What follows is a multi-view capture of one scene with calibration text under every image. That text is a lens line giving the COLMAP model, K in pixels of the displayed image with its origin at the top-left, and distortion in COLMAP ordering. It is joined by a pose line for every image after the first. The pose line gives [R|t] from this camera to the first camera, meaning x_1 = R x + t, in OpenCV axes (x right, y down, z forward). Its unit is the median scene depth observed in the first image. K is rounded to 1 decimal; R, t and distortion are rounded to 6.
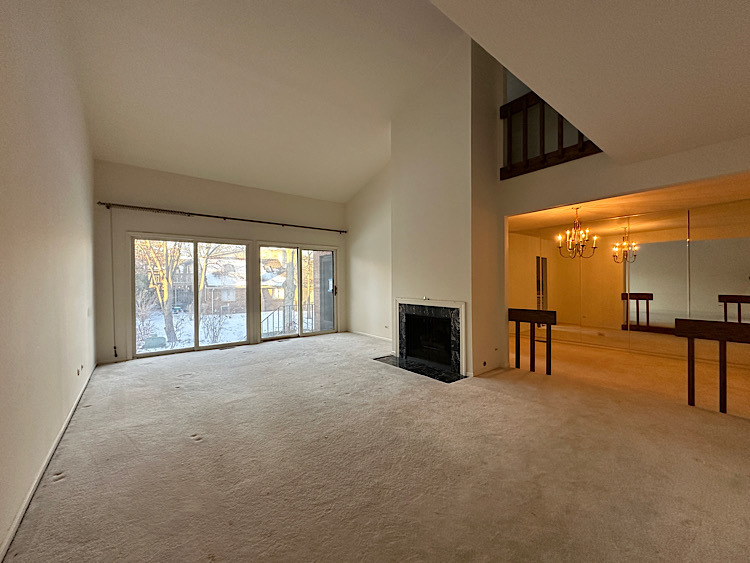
lens RADIAL K [[299.3, 0, 375.2], [0, 299.3, 281.5], [0, 0, 1]] dist [-0.001506, -0.000044]
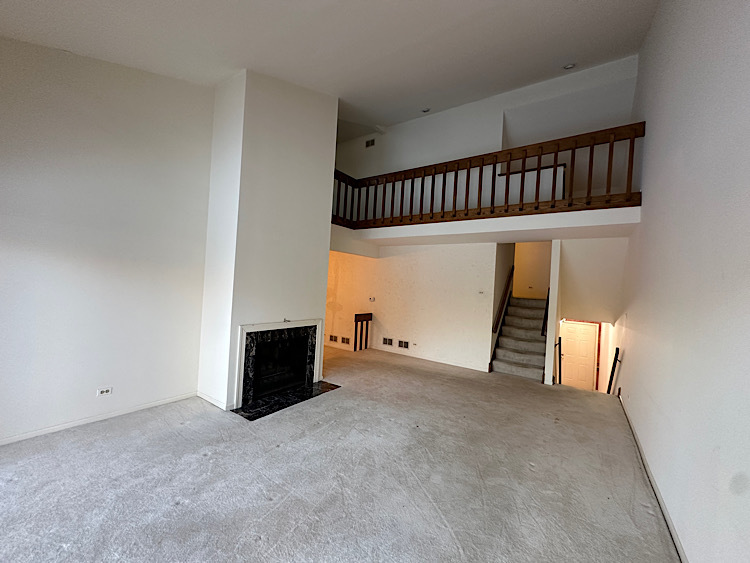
lens RADIAL K [[299.3, 0, 375.2], [0, 299.3, 282.2], [0, 0, 1]] dist [-0.001506, -0.000044]
pose [[-0.283613, -0.009068, 0.958896, -0.849229], [-0.050070, 0.998731, -0.005365, -0.075110], [-0.957631, -0.049534, -0.283707, 1.090511]]
